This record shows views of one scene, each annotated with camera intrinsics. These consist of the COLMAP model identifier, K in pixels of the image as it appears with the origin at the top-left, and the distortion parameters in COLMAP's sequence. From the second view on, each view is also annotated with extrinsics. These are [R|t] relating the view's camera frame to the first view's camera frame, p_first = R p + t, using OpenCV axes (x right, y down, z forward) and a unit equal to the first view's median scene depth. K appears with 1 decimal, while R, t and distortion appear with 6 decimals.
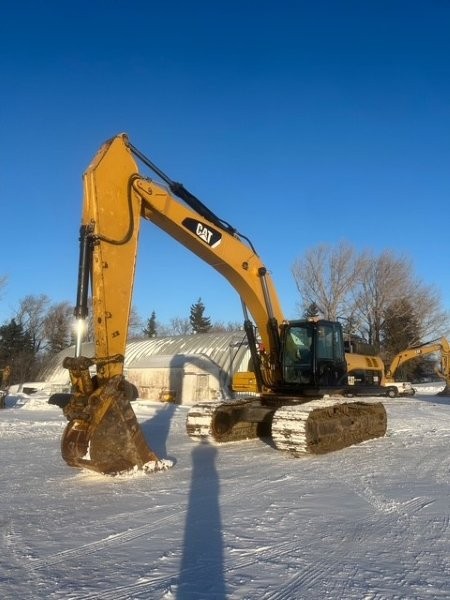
lens RADIAL K [[448.4, 0, 224.7], [0, 448.4, 299.7], [0, 0, 1]] dist [0.034695, -0.024588]
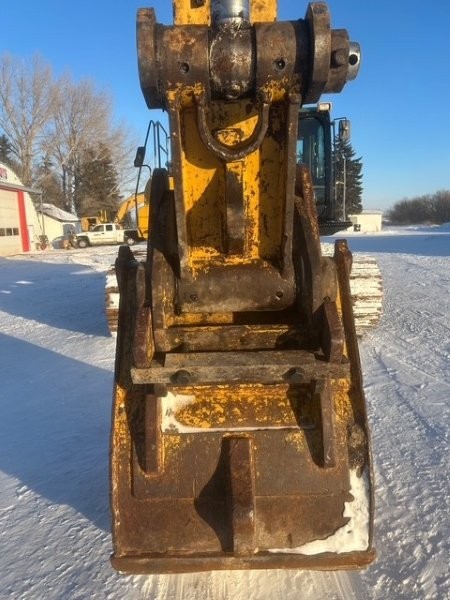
lens RADIAL K [[448.4, 0, 222.0], [0, 448.4, 295.6], [0, 0, 1]] dist [0.034695, -0.024588]
pose [[0.767488, -0.125463, 0.628666, -0.238761], [-0.078860, 0.954736, 0.286812, 0.097977], [-0.636194, -0.269701, 0.722854, 0.509968]]
